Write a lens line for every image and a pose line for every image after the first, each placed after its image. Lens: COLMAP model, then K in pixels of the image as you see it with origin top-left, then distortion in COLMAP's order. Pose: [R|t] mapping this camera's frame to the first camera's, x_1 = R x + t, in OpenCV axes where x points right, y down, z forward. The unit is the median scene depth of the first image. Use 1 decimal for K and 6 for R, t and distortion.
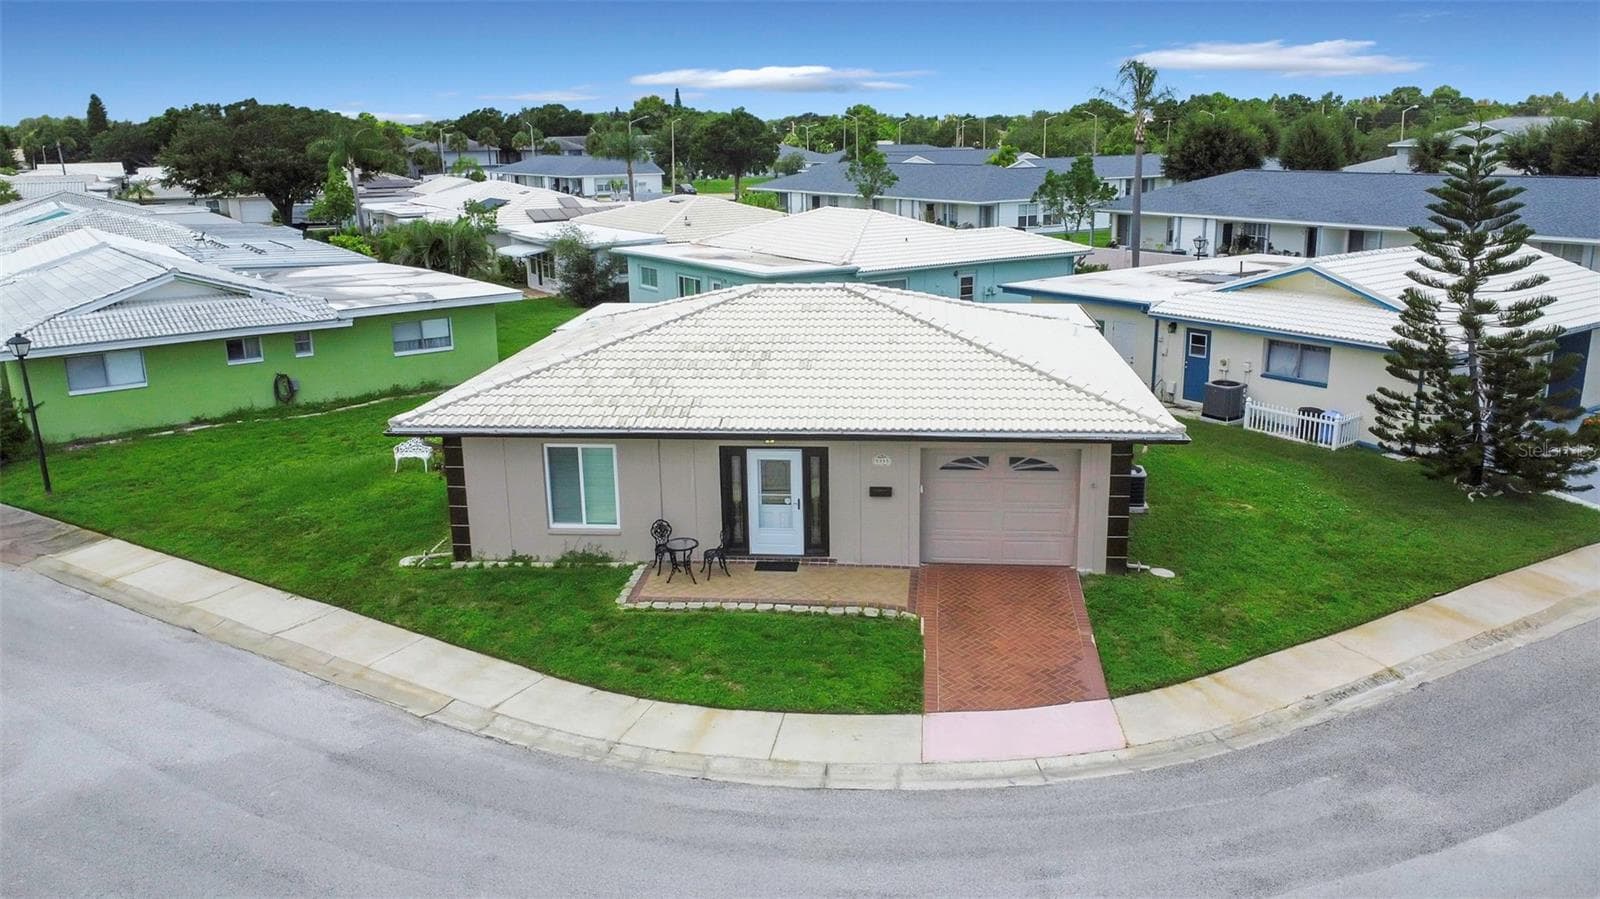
lens RADIAL K [[1203.2, 0, 800.0], [0, 1203.2, 449.5], [0, 0, 1]] dist [0.005817, -0.002110]
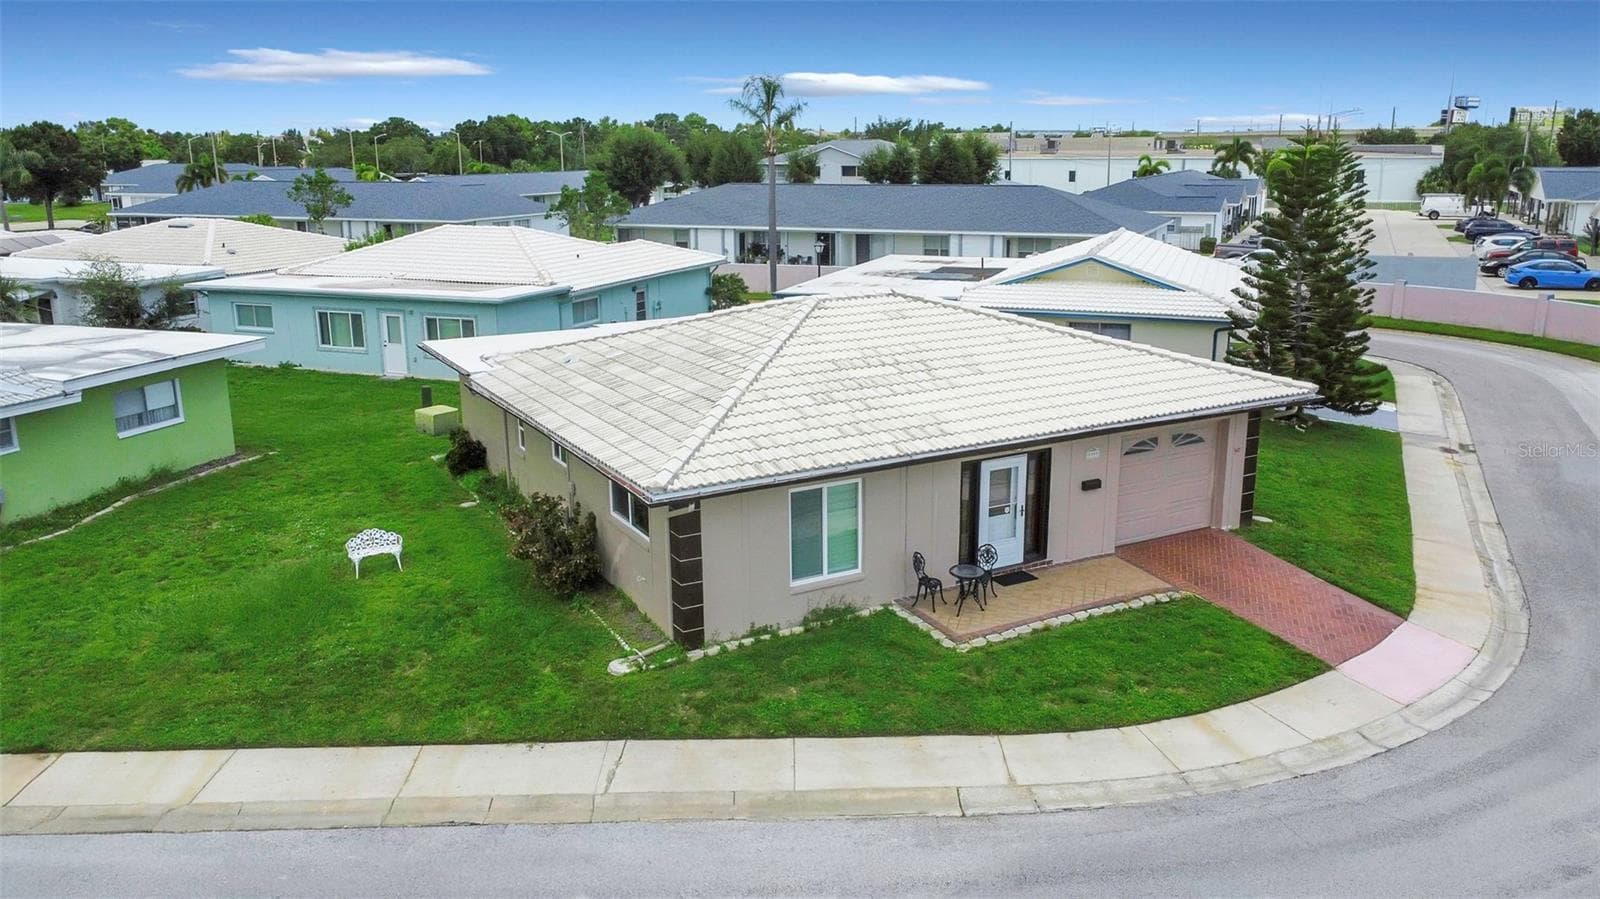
lens RADIAL K [[1203.2, 0, 800.0], [0, 1203.2, 449.5], [0, 0, 1]] dist [0.005817, -0.002110]
pose [[0.819274, -0.131451, 0.558132, -0.688369], [0.141021, 0.989663, 0.026083, -0.054770], [-0.555791, 0.057339, 0.829342, 0.292371]]
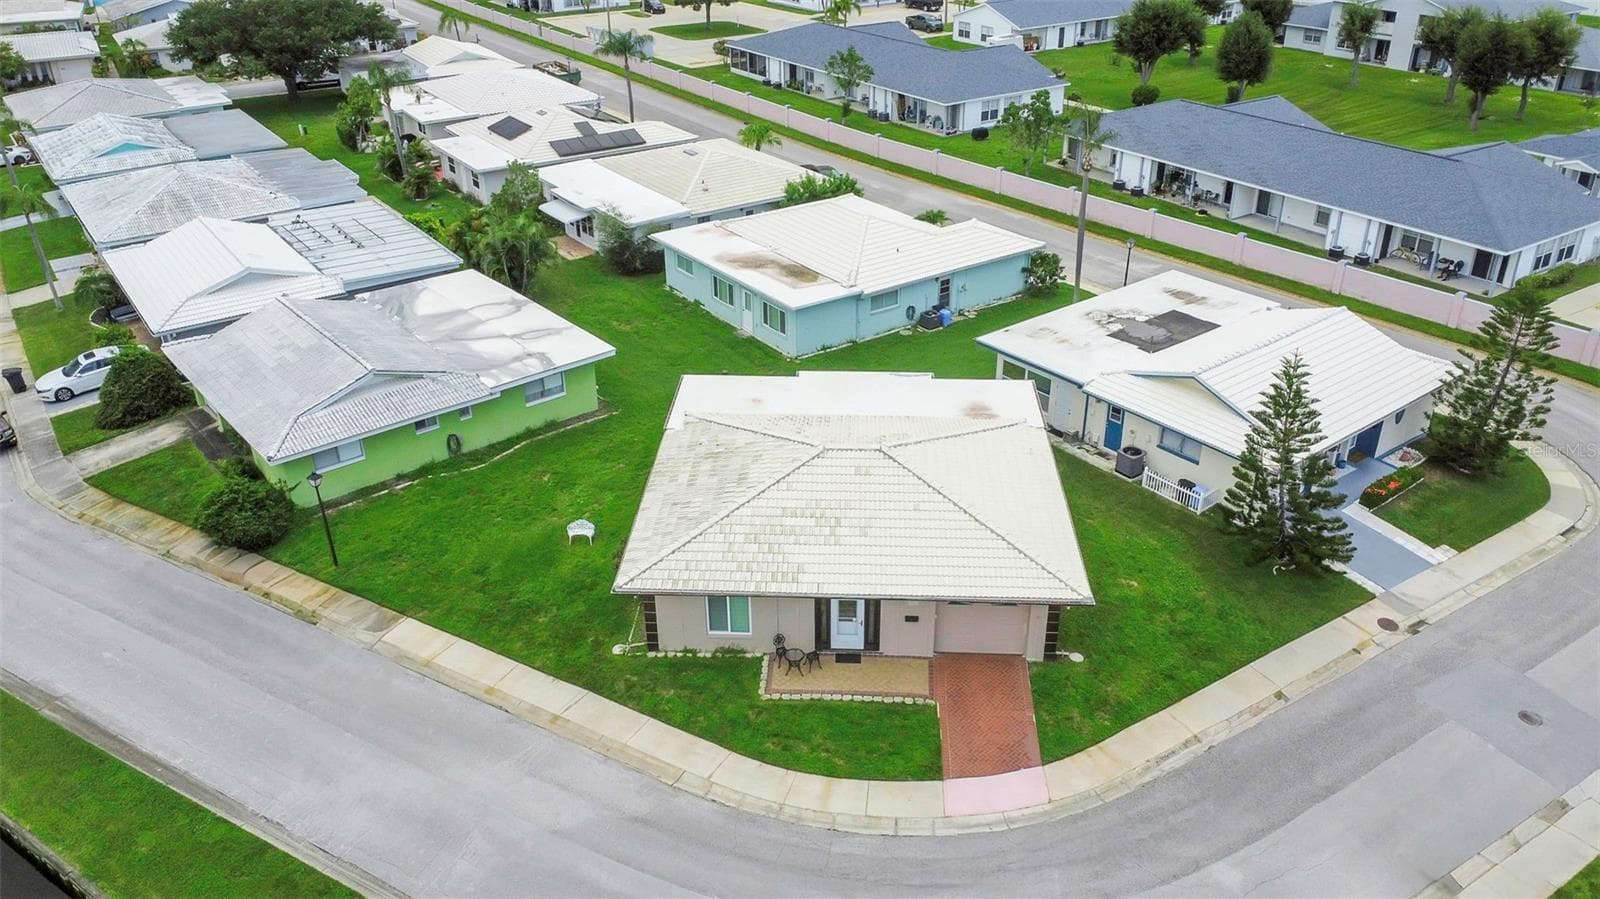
lens RADIAL K [[1203.2, 0, 800.0], [0, 1203.2, 449.5], [0, 0, 1]] dist [0.005817, -0.002110]
pose [[0.998904, -0.017649, 0.043357, -0.154586], [0.007165, 0.972936, 0.230962, -0.574780], [-0.046260, -0.230398, 0.971996, -0.556603]]
